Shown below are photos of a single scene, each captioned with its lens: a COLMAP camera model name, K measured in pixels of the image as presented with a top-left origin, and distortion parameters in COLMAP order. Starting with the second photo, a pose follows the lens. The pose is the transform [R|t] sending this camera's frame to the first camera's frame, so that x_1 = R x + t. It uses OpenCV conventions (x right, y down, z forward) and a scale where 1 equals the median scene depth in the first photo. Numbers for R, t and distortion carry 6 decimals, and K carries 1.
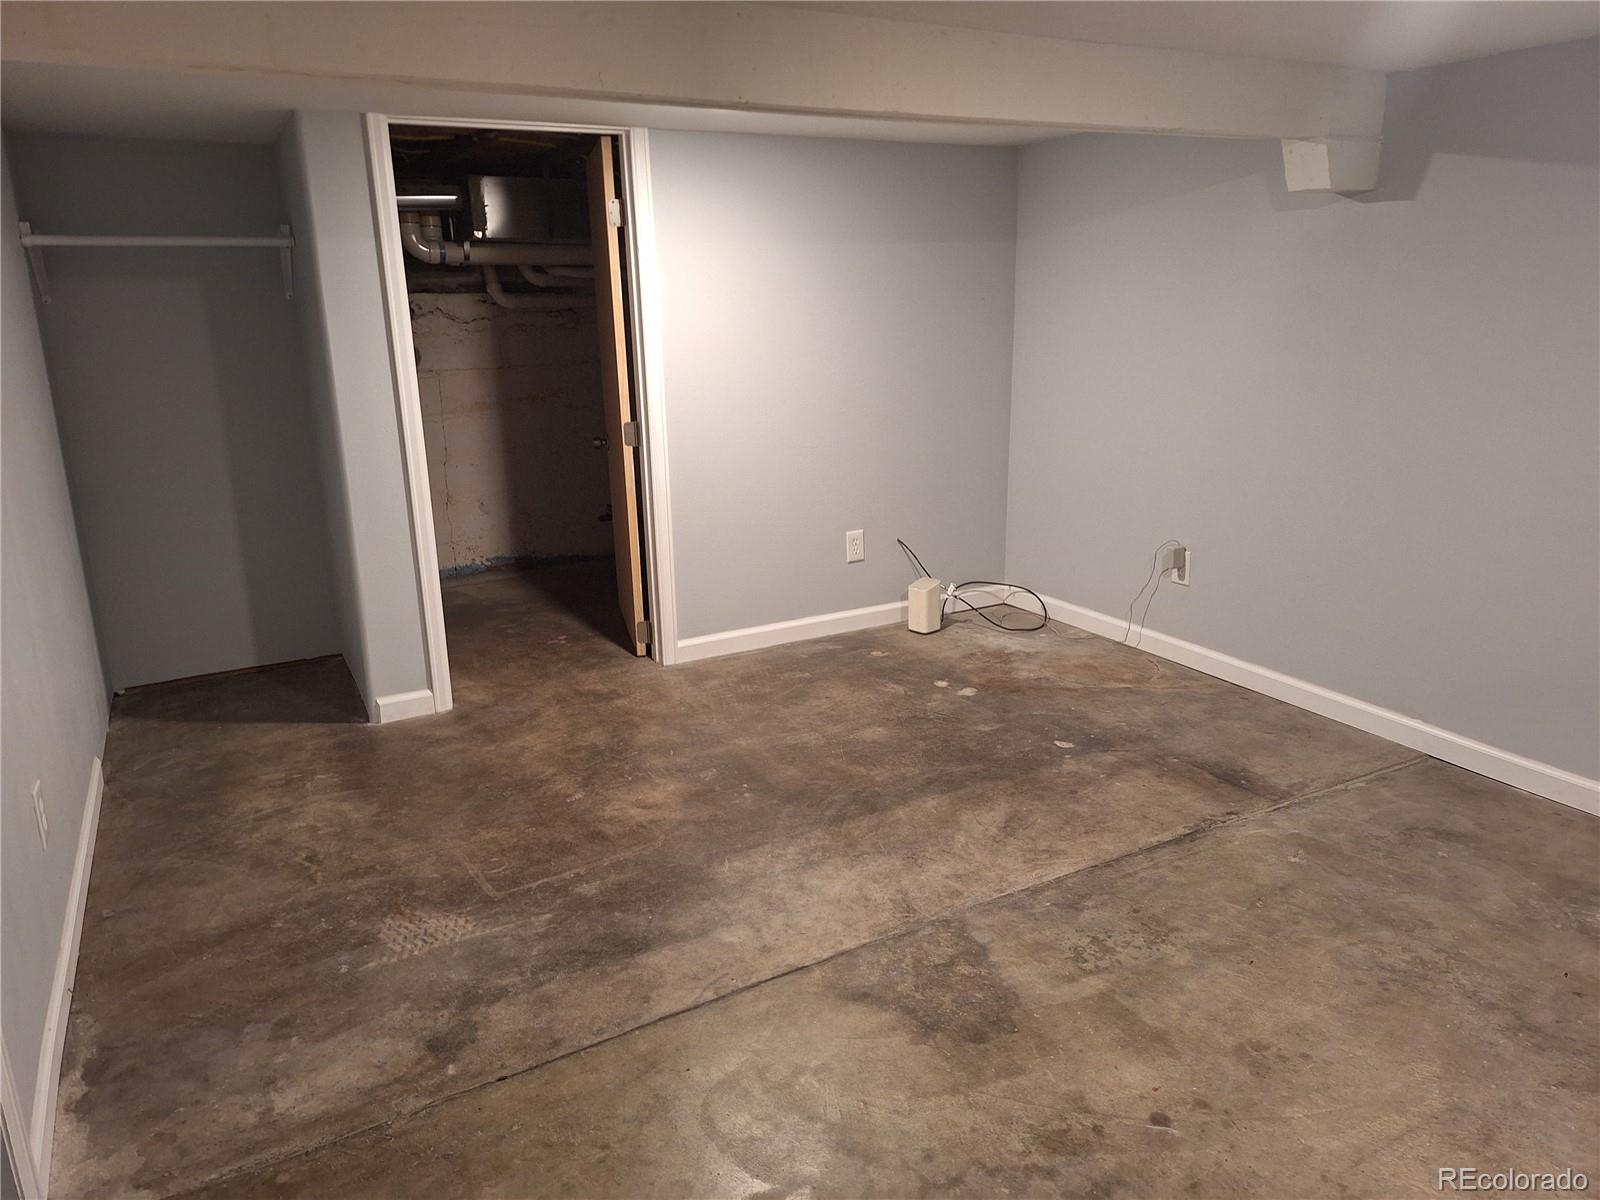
lens RADIAL K [[1105.2, 0, 792.7], [0, 1105.2, 601.4], [0, 0, 1]] dist [0.117480, -0.039943]
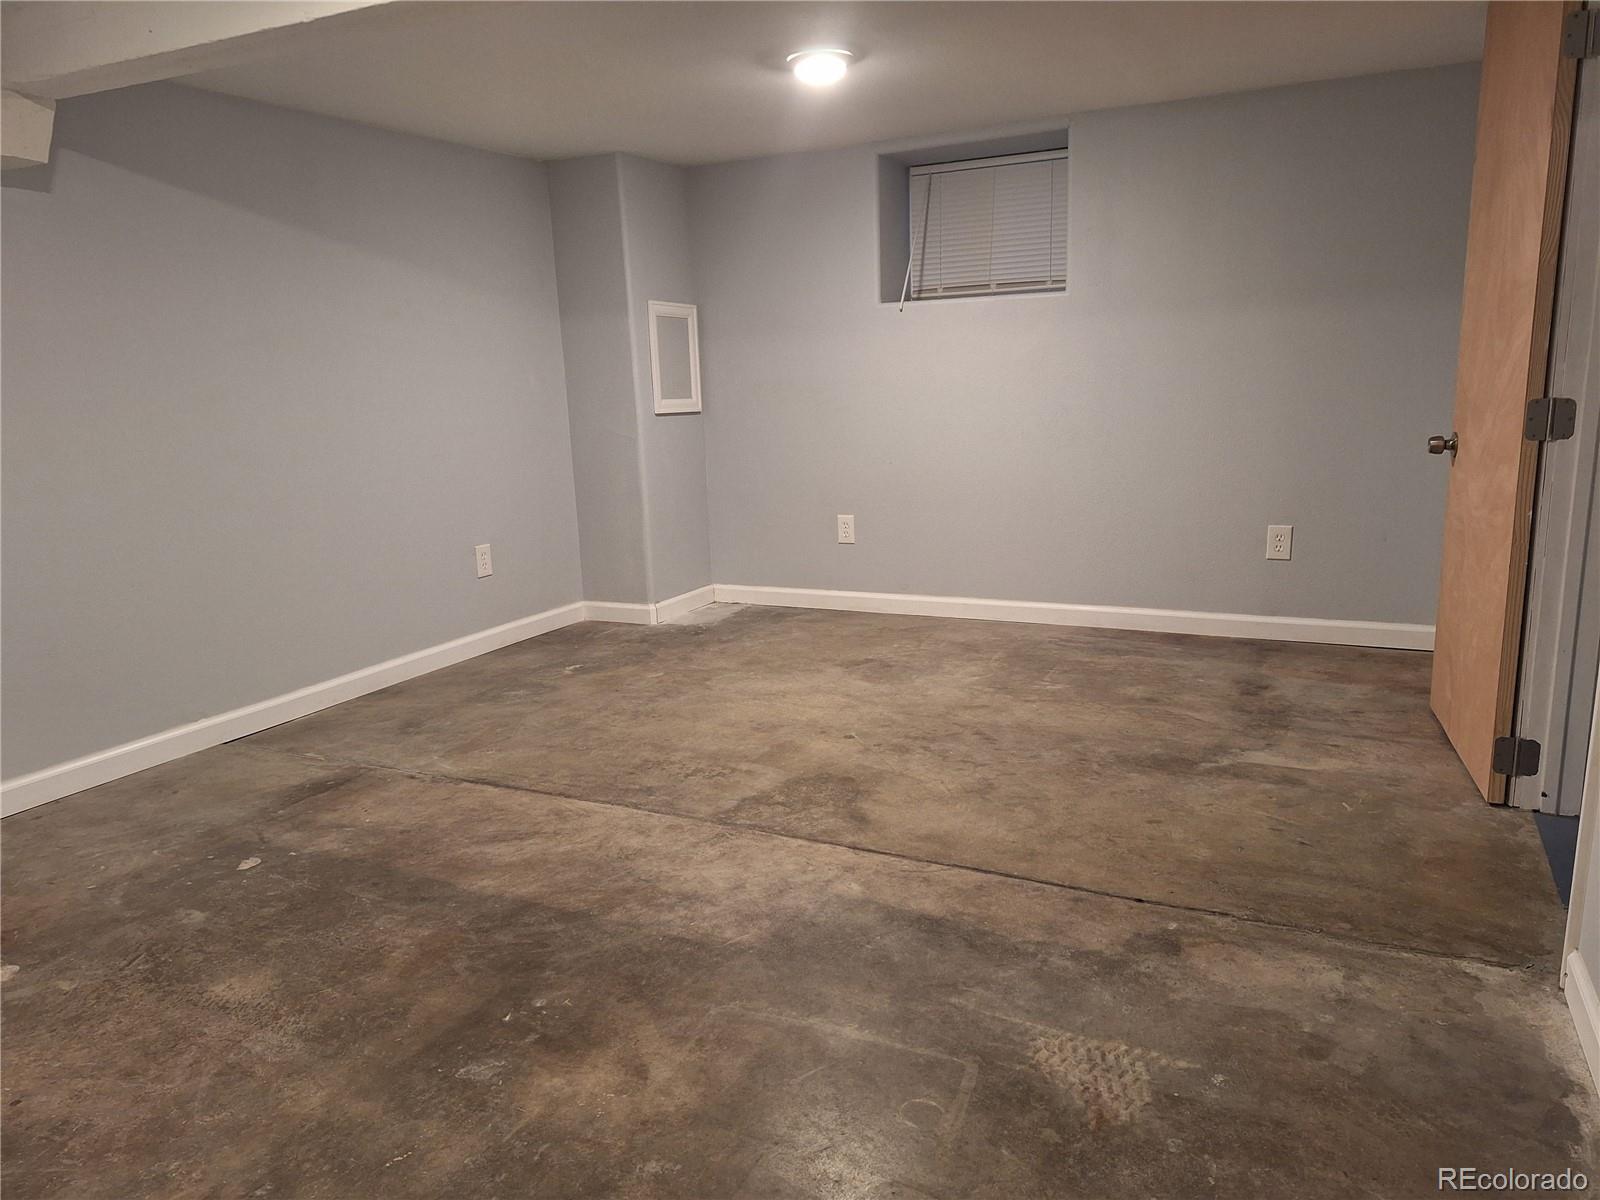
lens RADIAL K [[1105.2, 0, 796.6], [0, 1105.2, 615.9], [0, 0, 1]] dist [0.117480, -0.039943]
pose [[-0.571699, -0.137958, 0.808781, -0.759933], [0.271829, 0.898239, 0.345364, -0.249987], [-0.774125, 0.417295, -0.476021, 1.382703]]
